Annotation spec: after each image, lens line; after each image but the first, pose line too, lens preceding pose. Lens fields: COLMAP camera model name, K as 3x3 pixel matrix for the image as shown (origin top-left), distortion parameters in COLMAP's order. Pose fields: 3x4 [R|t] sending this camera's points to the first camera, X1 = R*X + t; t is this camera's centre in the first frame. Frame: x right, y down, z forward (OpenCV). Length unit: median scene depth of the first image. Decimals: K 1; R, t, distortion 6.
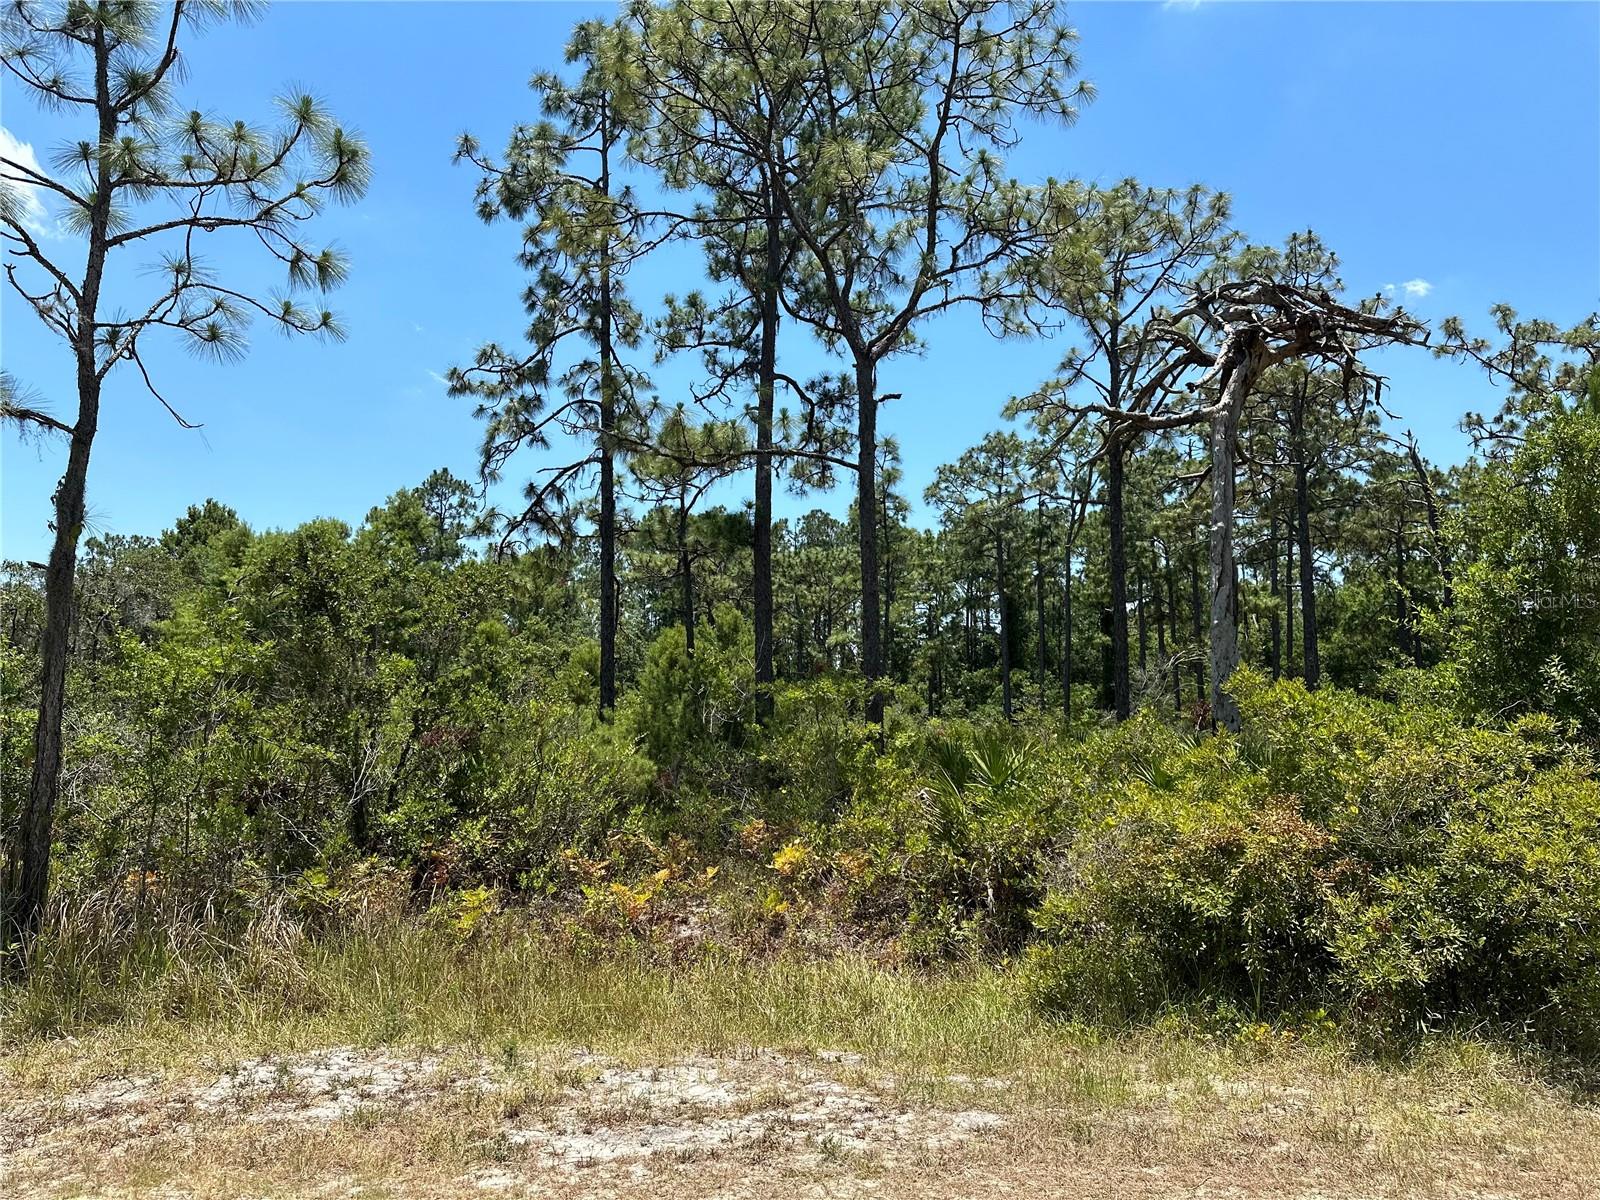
lens RADIAL K [[1121.5, 0, 795.4], [0, 1121.5, 605.1], [0, 0, 1]] dist [0.057236, -0.059929]
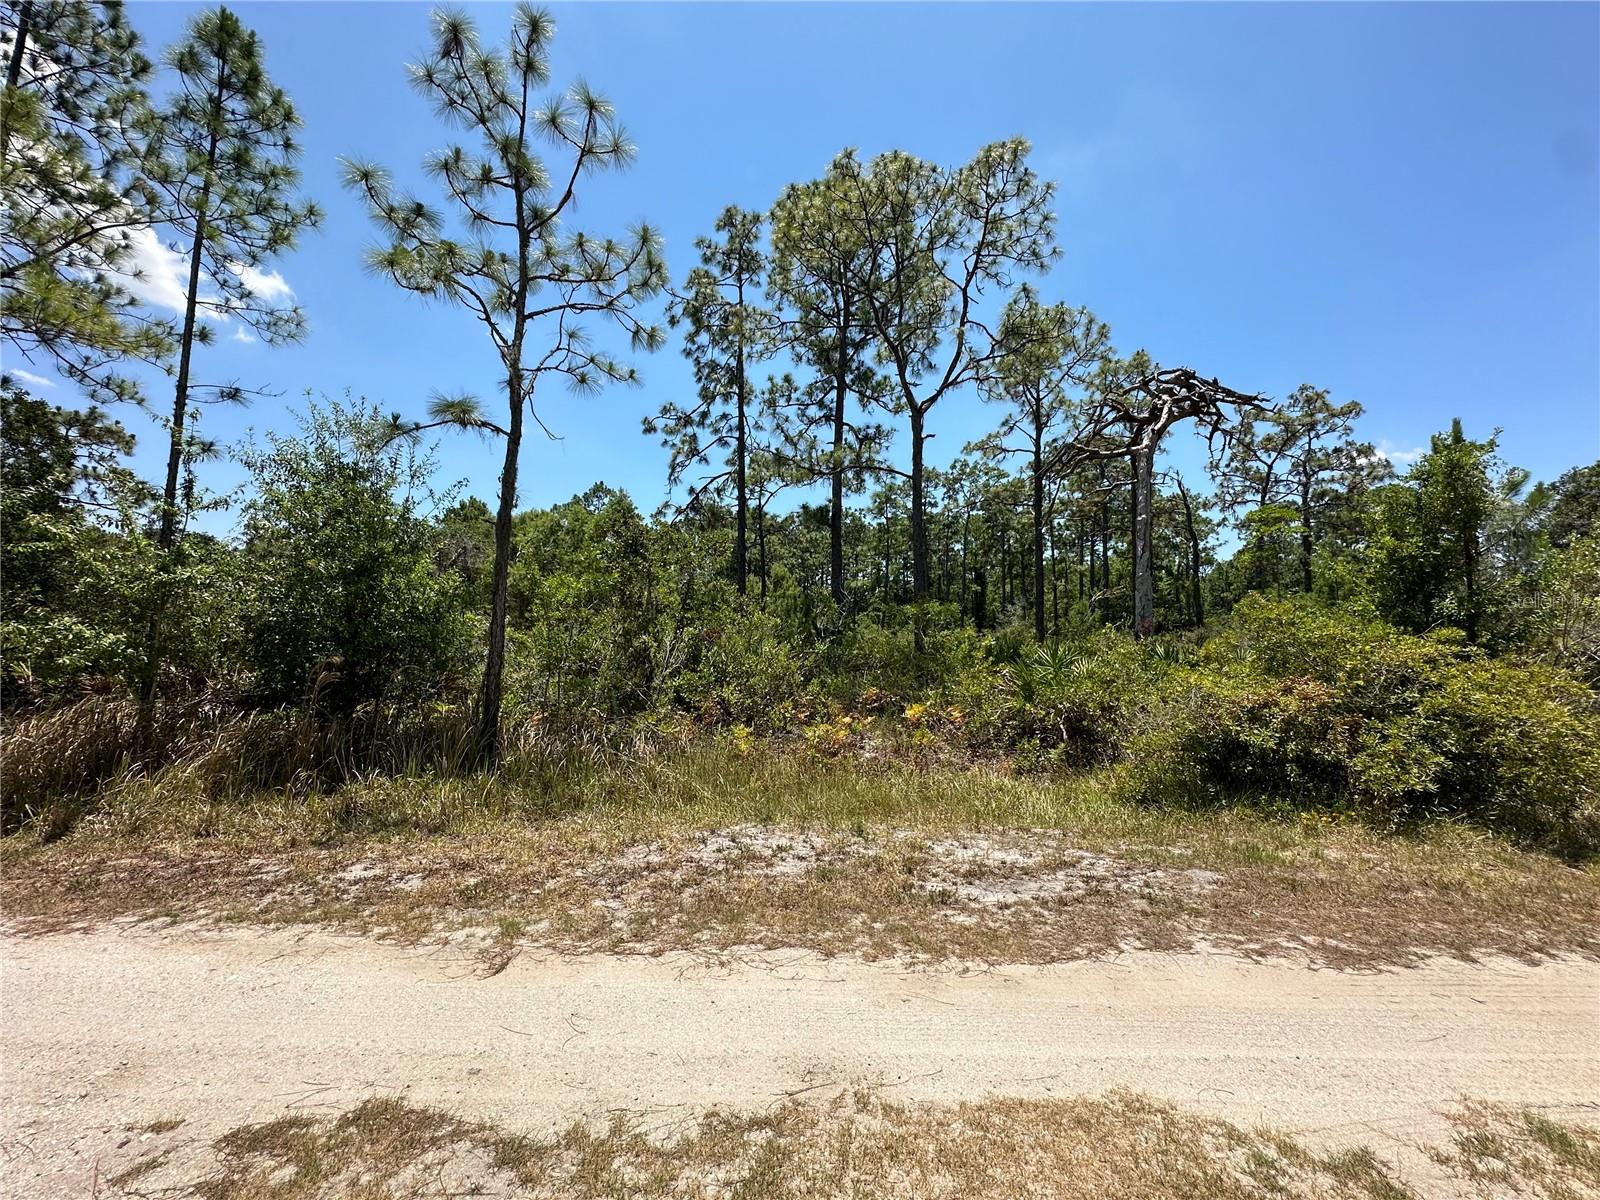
lens RADIAL K [[641.8, 0, 801.1], [0, 641.8, 602.3], [0, 0, 1]] dist [-0.004482, -0.000093]
pose [[0.999556, 0.017608, 0.024025, -0.095646], [-0.018919, 0.998281, 0.055473, 0.008326], [-0.023007, -0.055902, 0.998171, 0.033009]]
